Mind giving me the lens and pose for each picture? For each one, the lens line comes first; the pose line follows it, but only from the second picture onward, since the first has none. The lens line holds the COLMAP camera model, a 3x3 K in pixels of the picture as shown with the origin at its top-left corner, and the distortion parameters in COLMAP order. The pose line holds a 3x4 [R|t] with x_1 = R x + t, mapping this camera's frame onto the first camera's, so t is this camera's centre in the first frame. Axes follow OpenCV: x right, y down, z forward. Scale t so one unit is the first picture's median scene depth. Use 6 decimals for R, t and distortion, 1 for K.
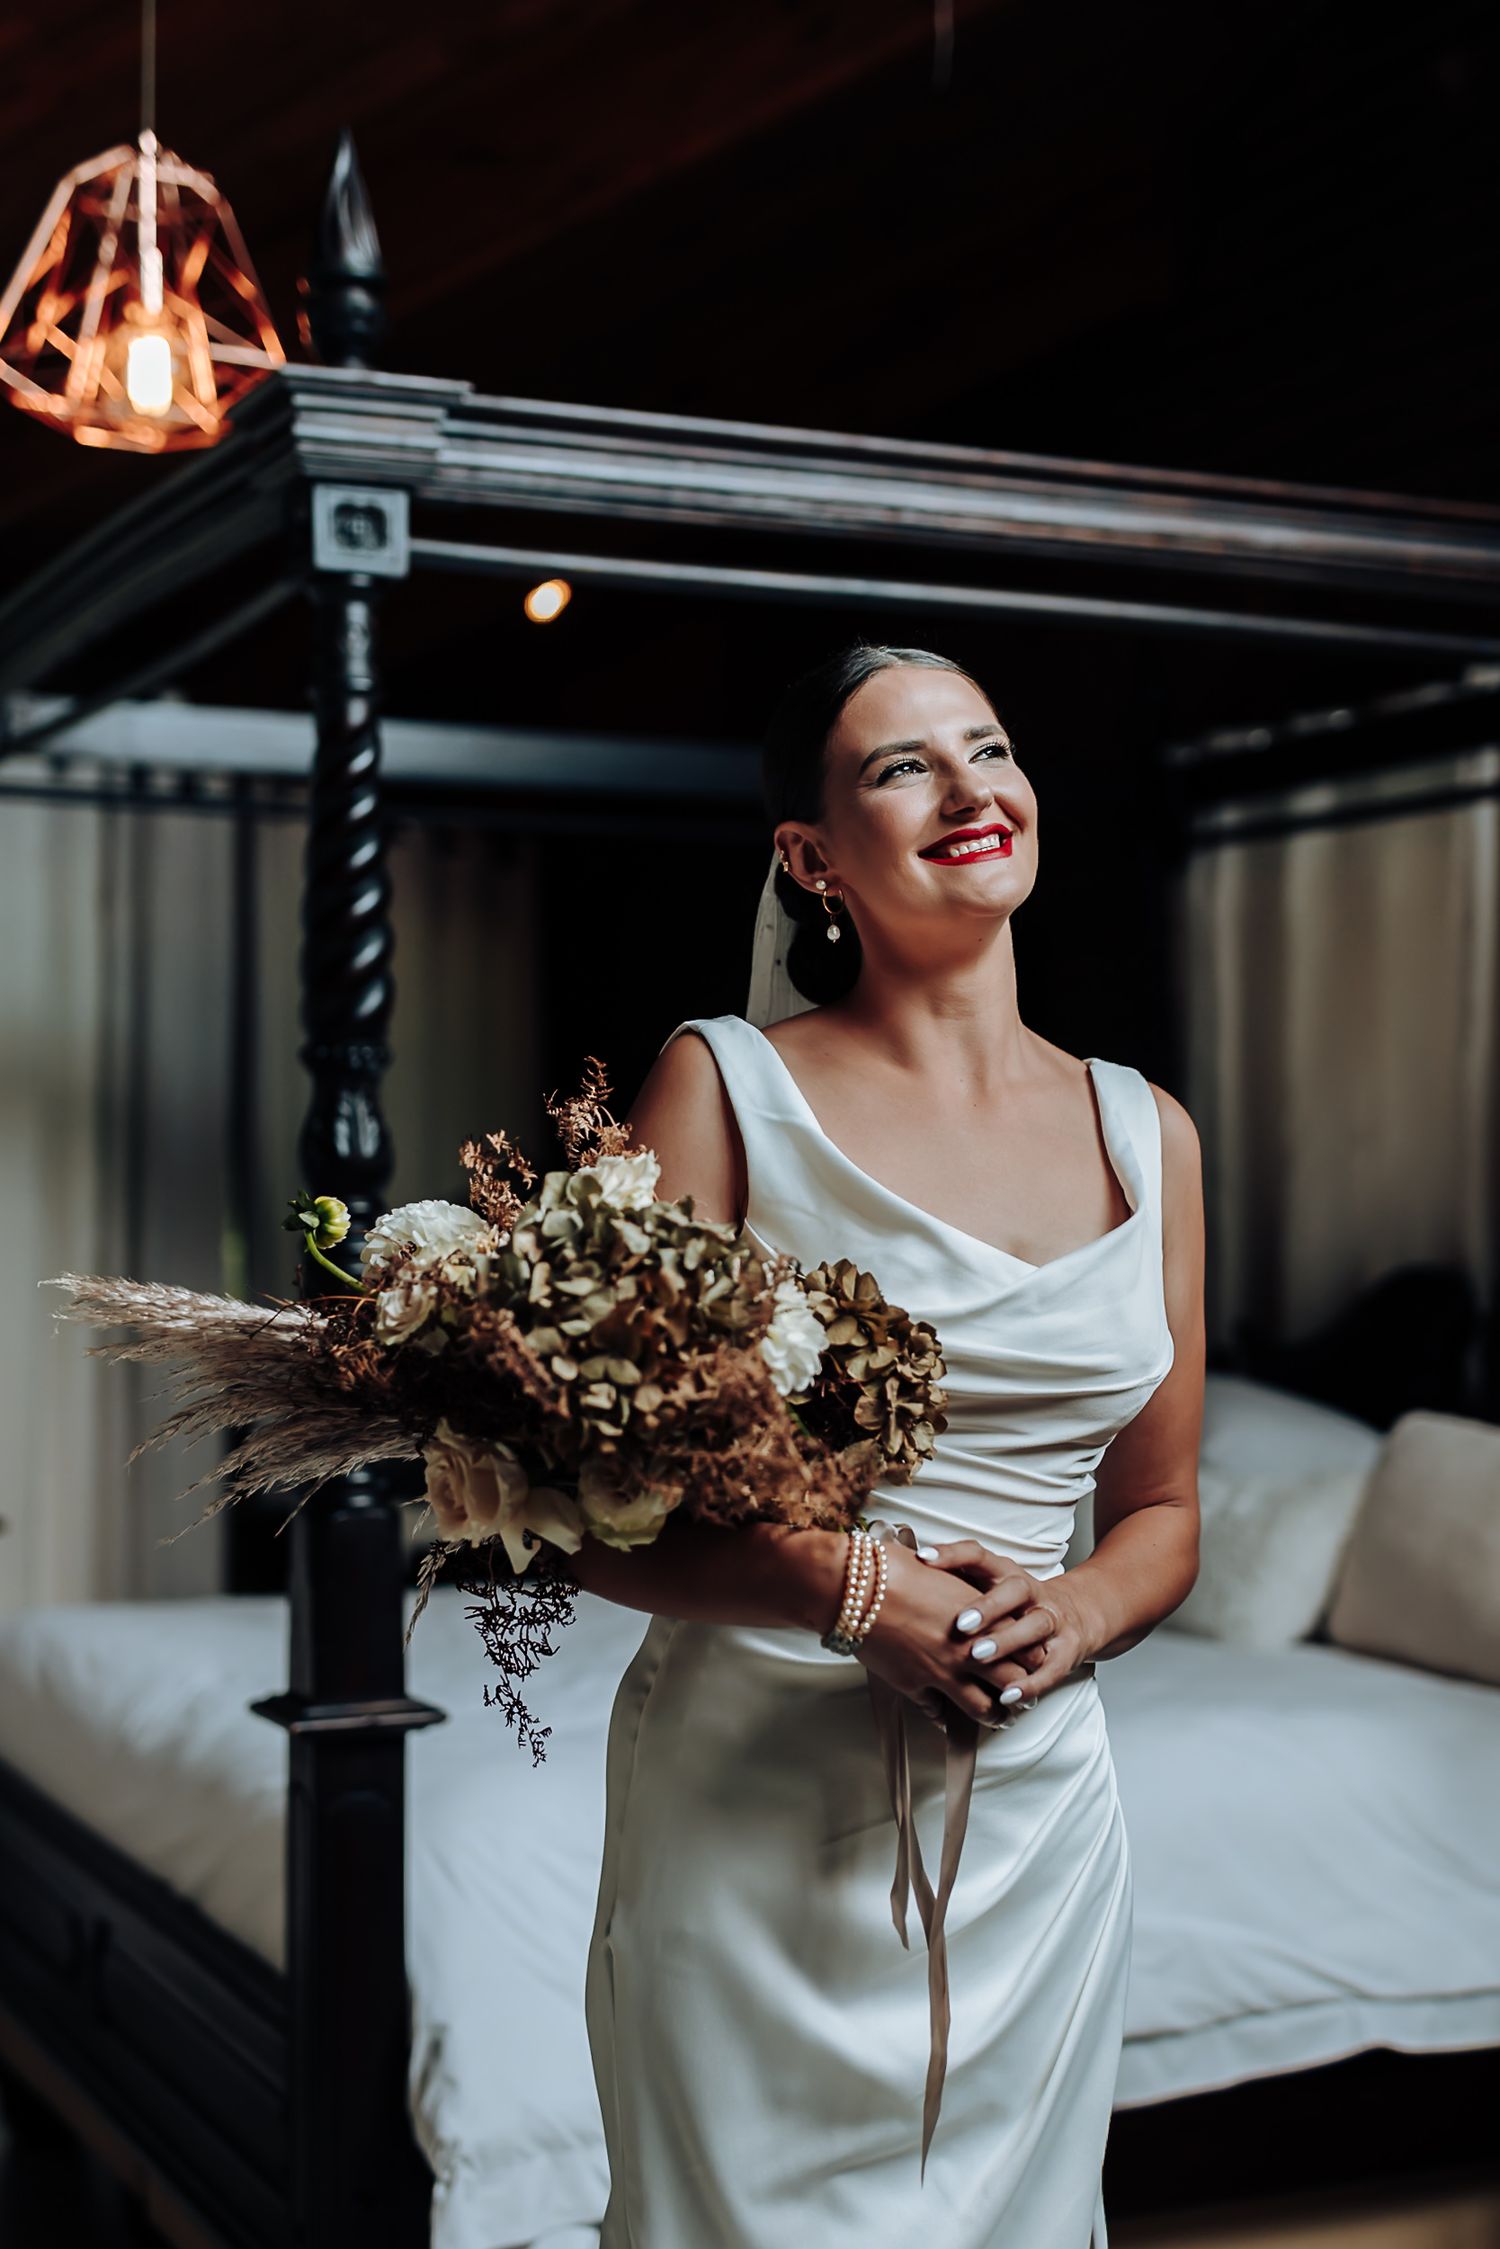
lens RADIAL K [[3291.4, 0, 725.3], [0, 3291.4, 1127.3], [0, 0, 1]] dist [0.009590, -0.046018]
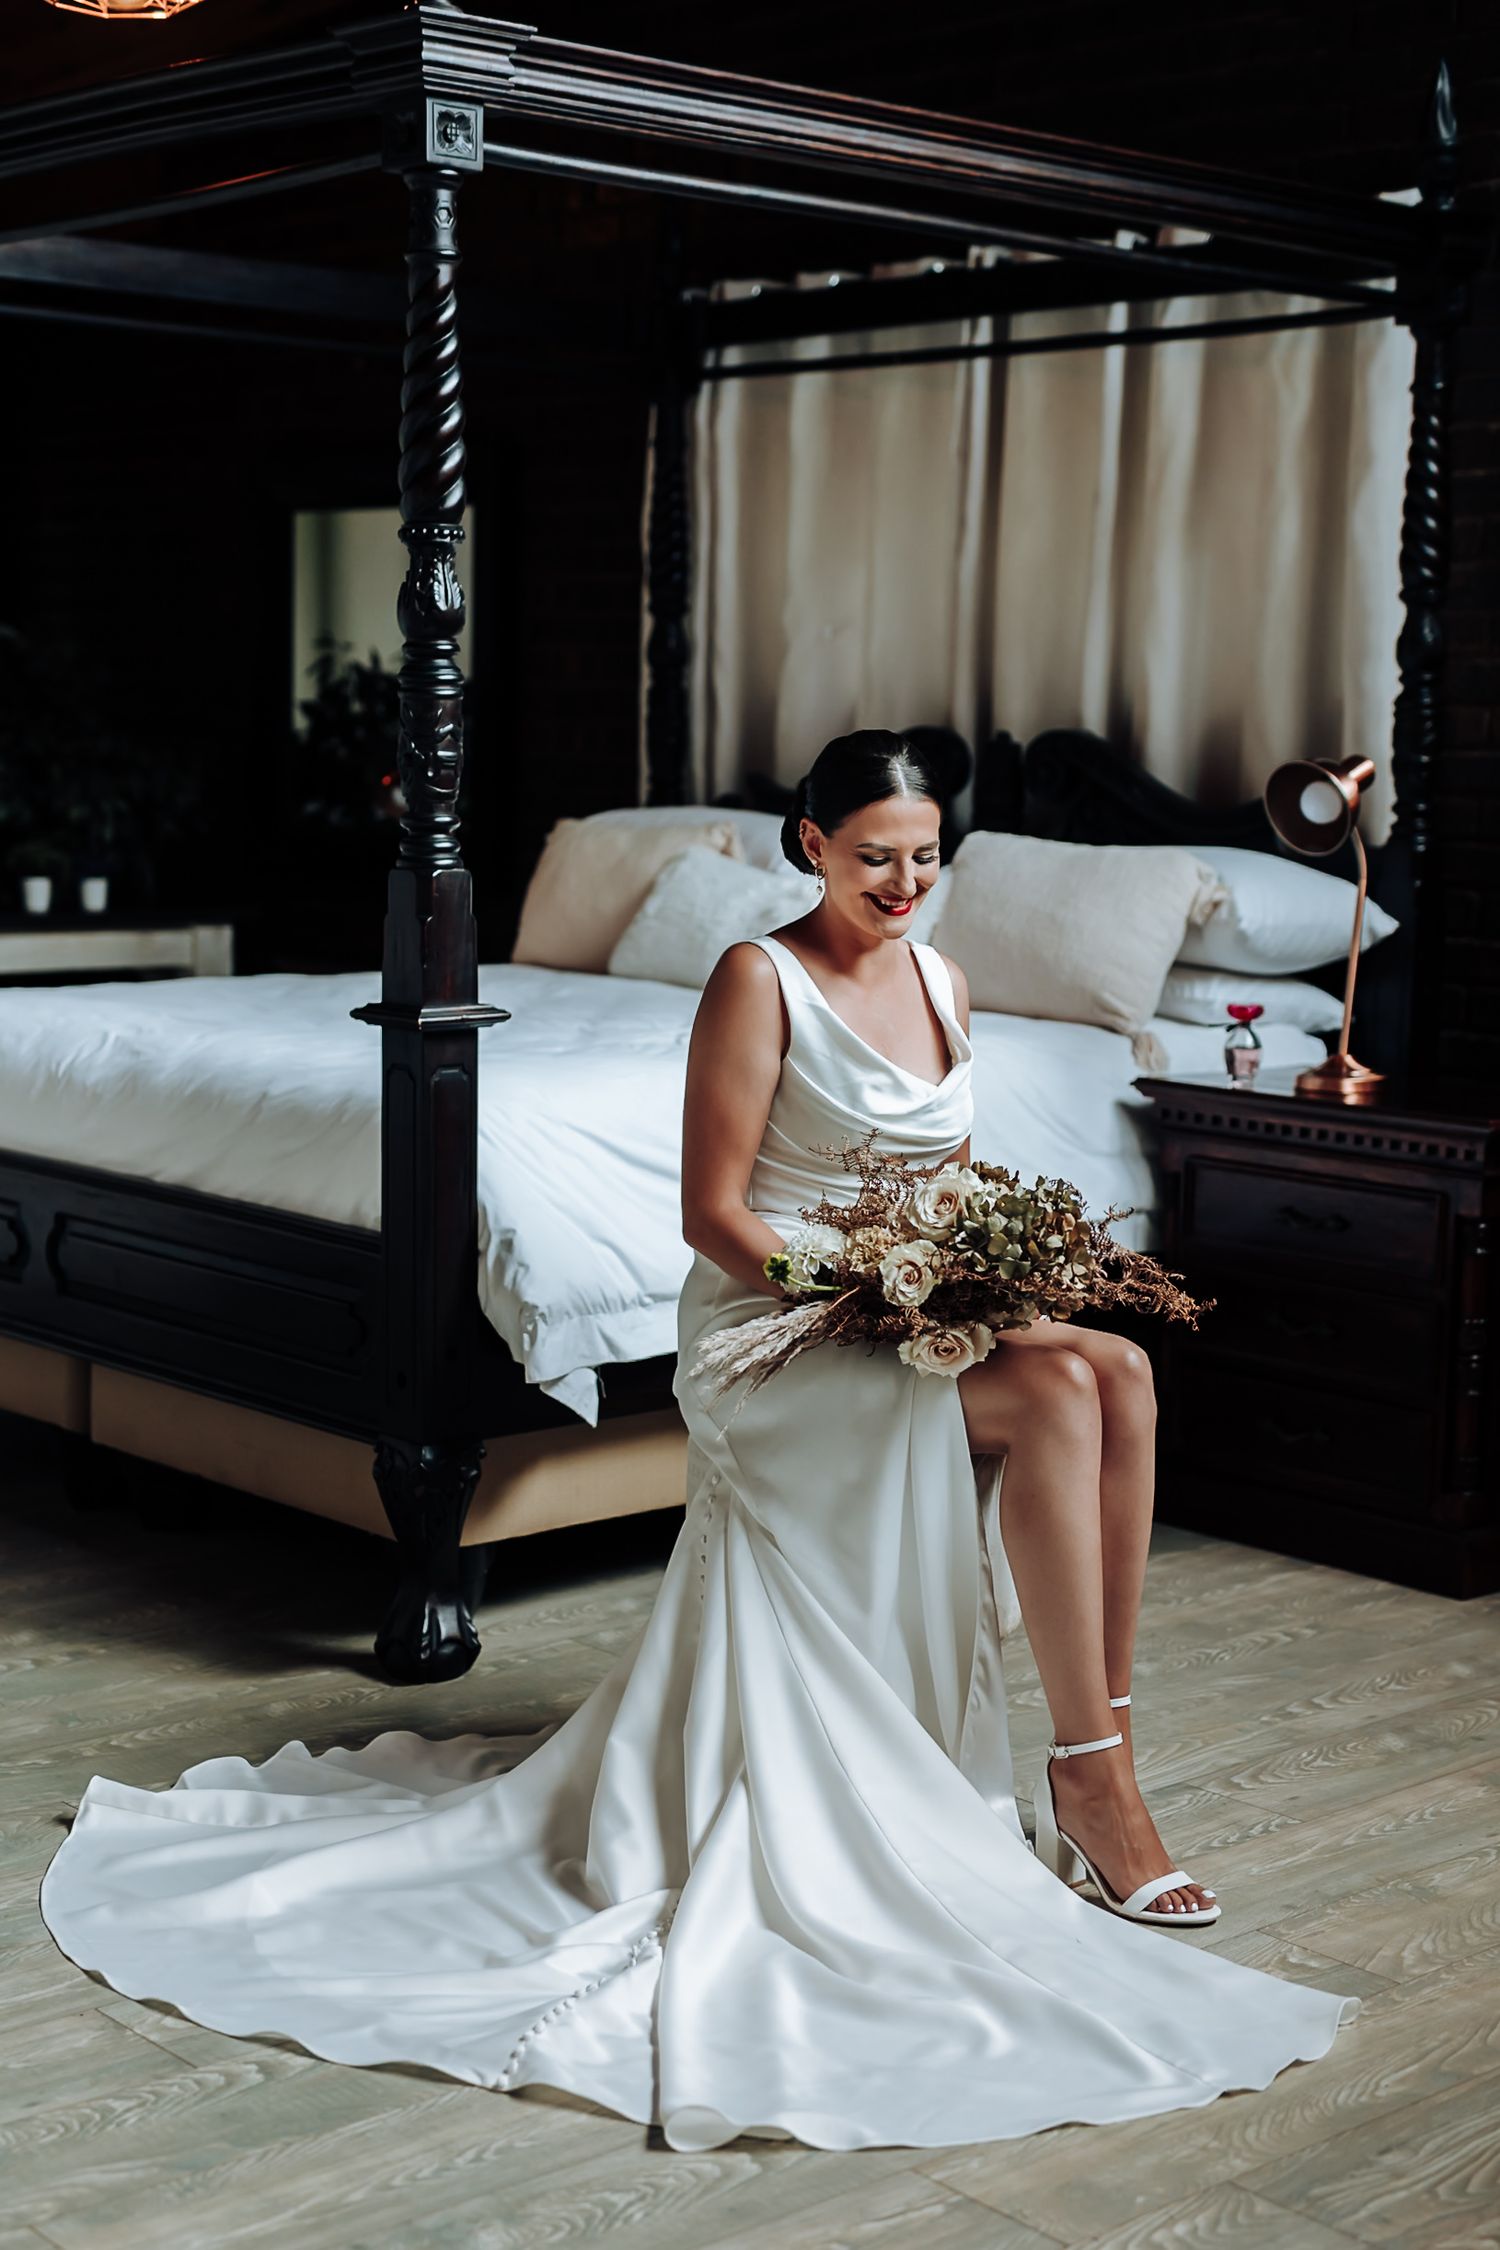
lens RADIAL K [[3352.6, 0, 701.4], [0, 3352.6, 1187.7], [0, 0, 1]] dist [0.005260, -0.042525]
pose [[0.952760, -0.024352, 0.302746, -0.388576], [-0.025211, 0.987000, 0.158733, 0.019873], [-0.302675, -0.158867, 0.939760, -0.334880]]
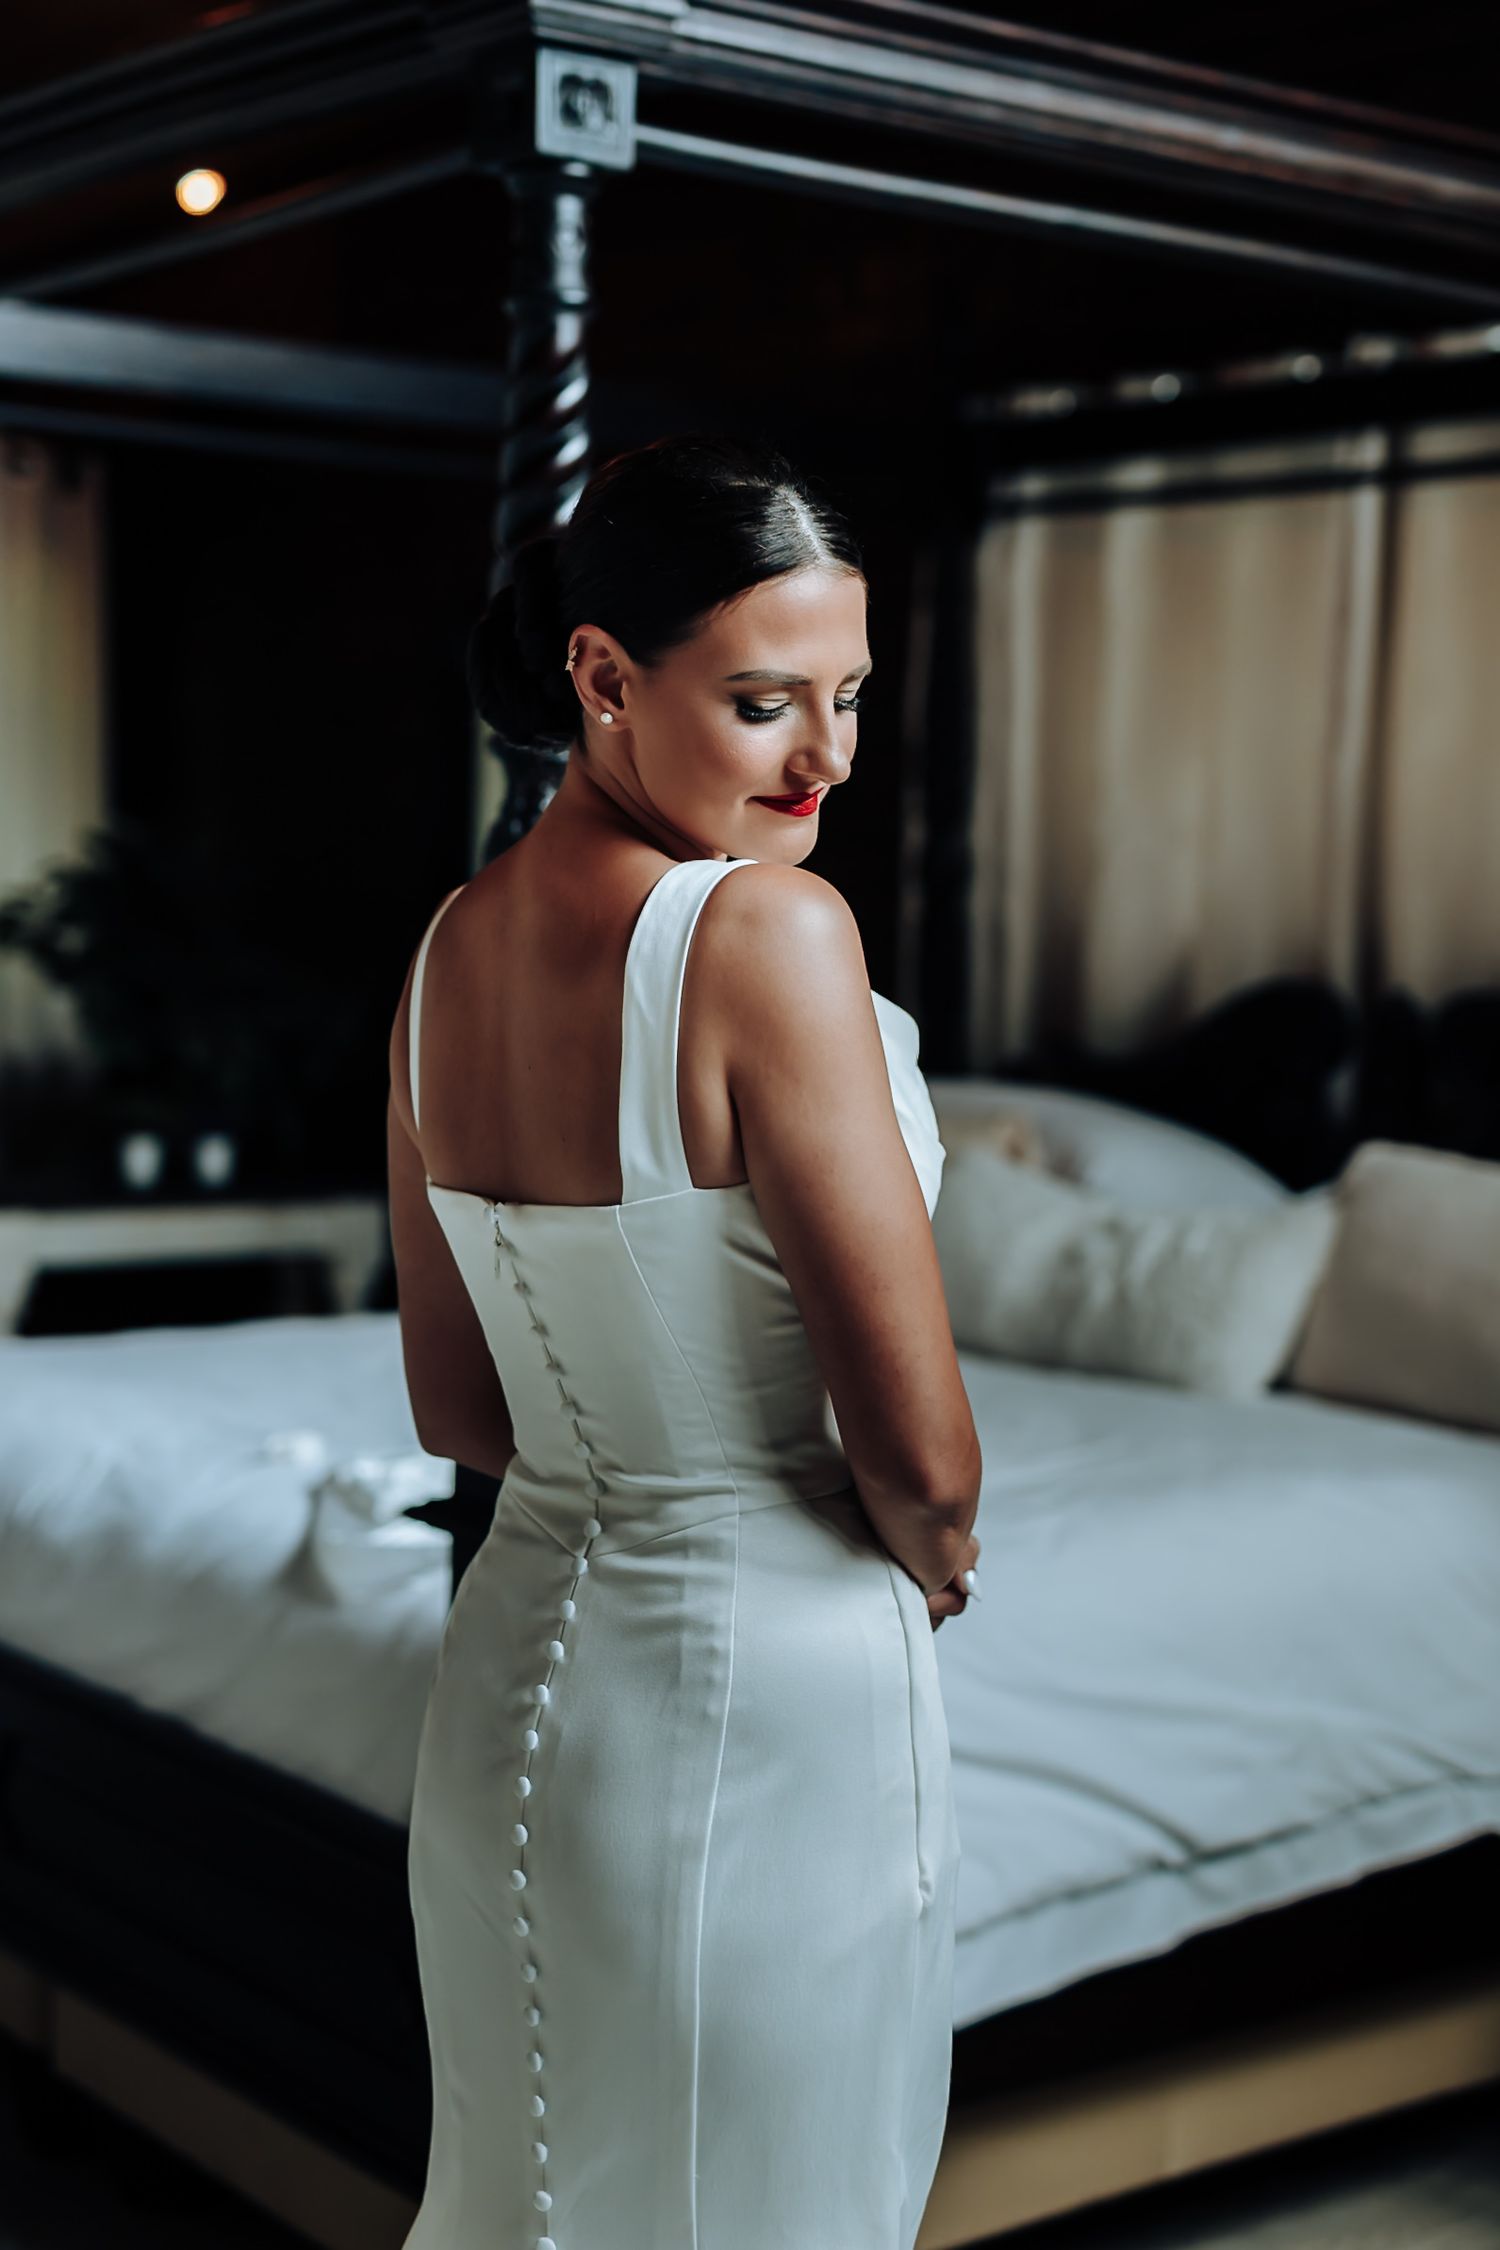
lens RADIAL K [[3405.2, 0, 749.8], [0, 3405.2, 1061.5], [0, 0, 1]] dist [-0.012123, -0.048389]
pose [[0.971901, 0.011708, 0.235099, -0.238670], [-0.031055, 0.996410, 0.078758, -0.009899], [-0.233333, -0.083845, 0.968775, 0.126203]]
